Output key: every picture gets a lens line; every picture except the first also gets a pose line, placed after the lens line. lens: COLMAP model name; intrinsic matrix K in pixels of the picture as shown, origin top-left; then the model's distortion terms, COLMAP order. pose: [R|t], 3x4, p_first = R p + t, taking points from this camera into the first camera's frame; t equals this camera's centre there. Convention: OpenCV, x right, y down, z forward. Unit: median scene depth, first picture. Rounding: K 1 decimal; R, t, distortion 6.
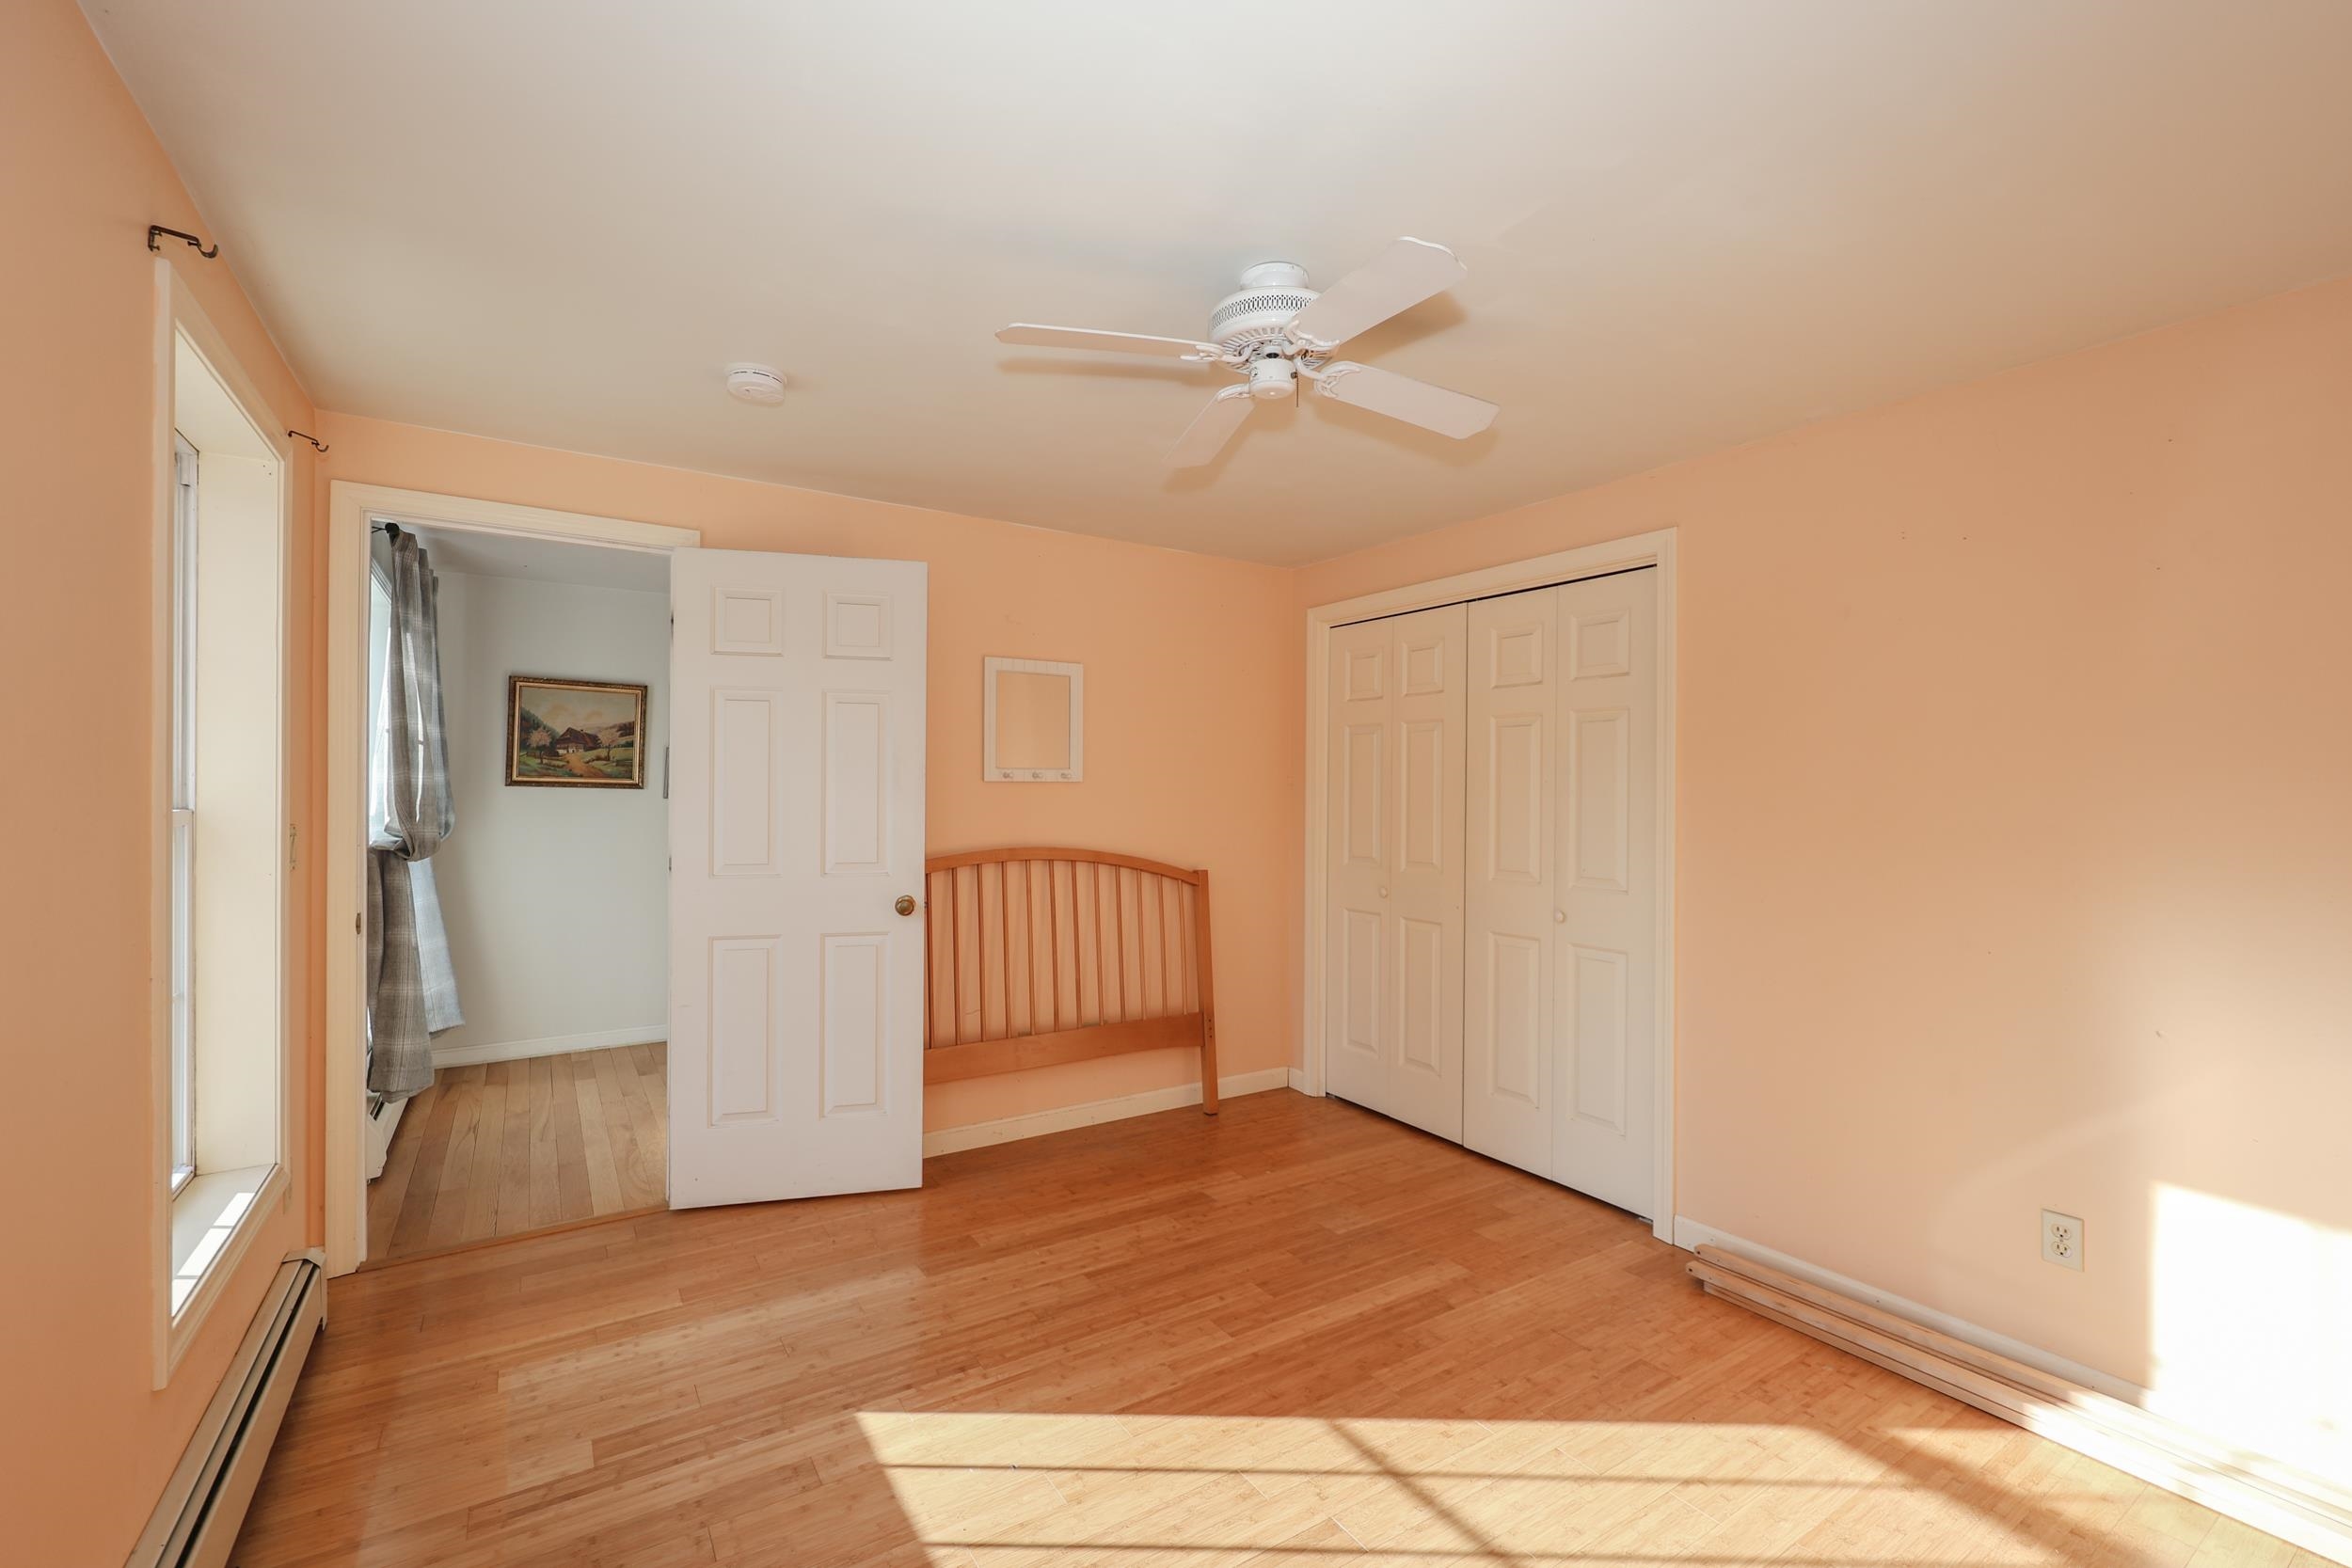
lens RADIAL K [[1005.3, 0, 1159.1], [0, 1005.3, 785.2], [0, 0, 1]] dist [-0.000073, 0.000320]
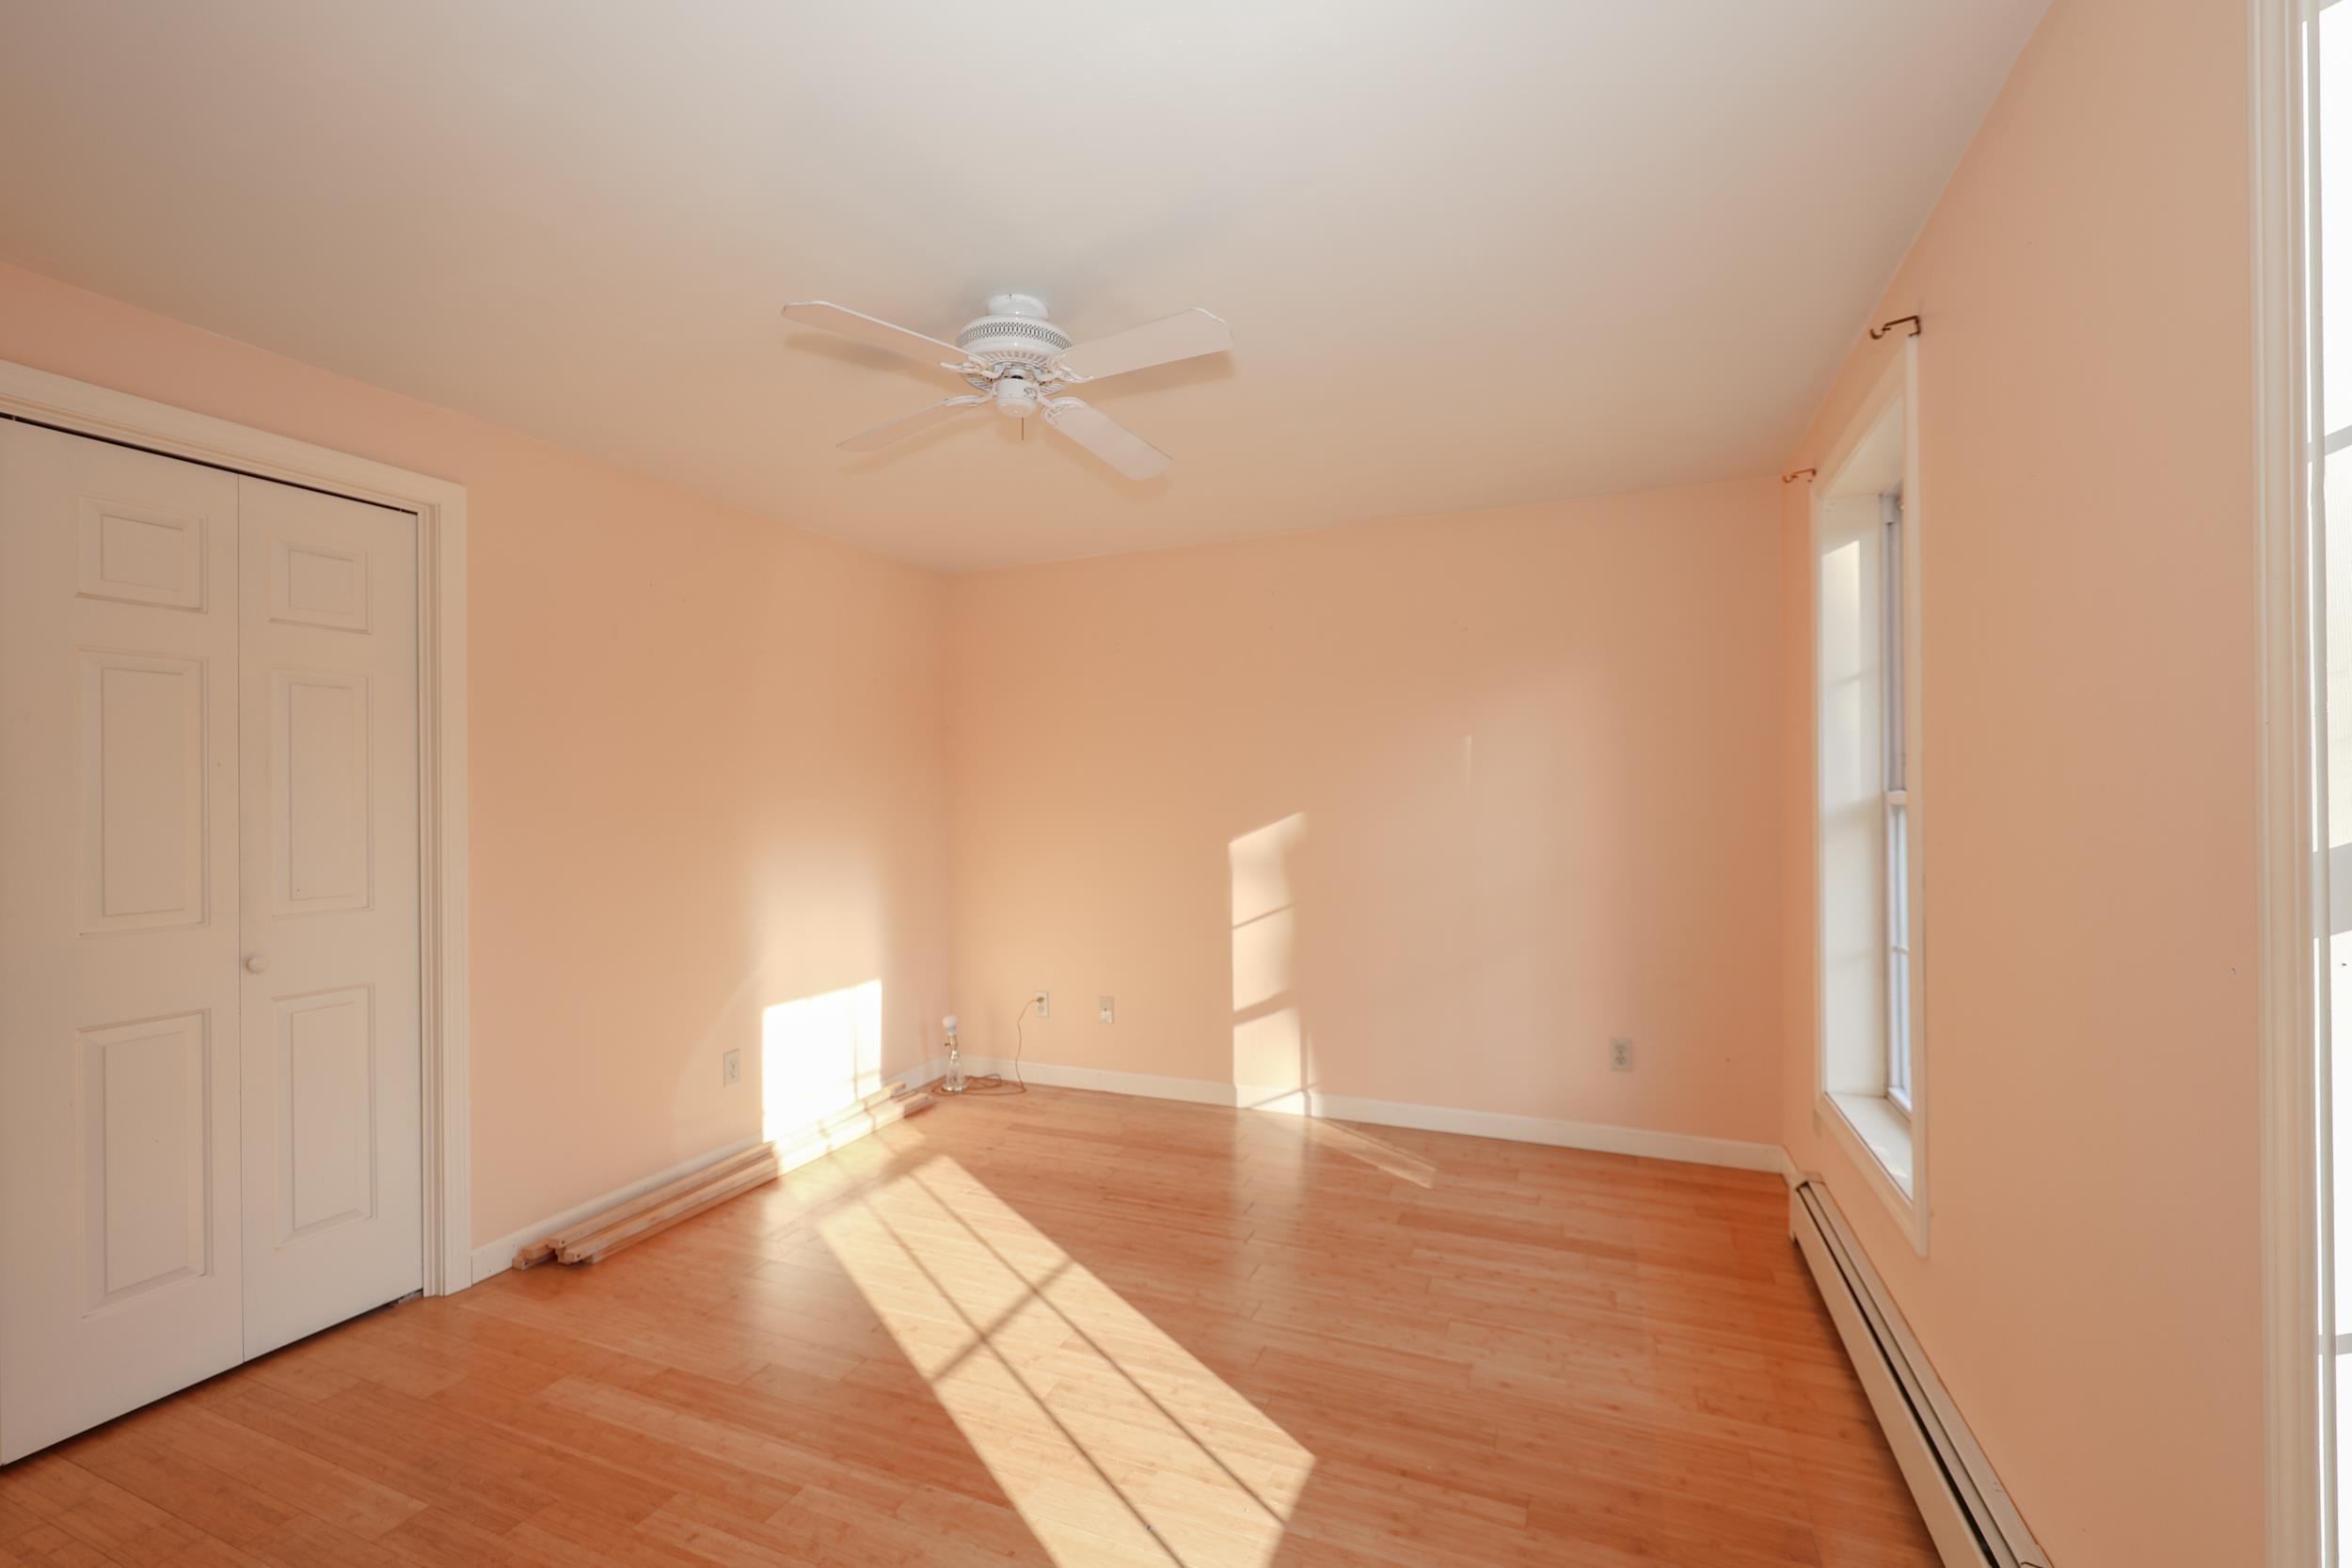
lens RADIAL K [[1005.3, 0, 1159.1], [0, 1005.3, 785.2], [0, 0, 1]] dist [-0.000073, 0.000320]
pose [[-0.561808, 0.008096, 0.827228, -0.789897], [0.004938, 0.999967, -0.006433, 0.016340], [-0.827253, 0.000471, -0.561830, 1.314885]]
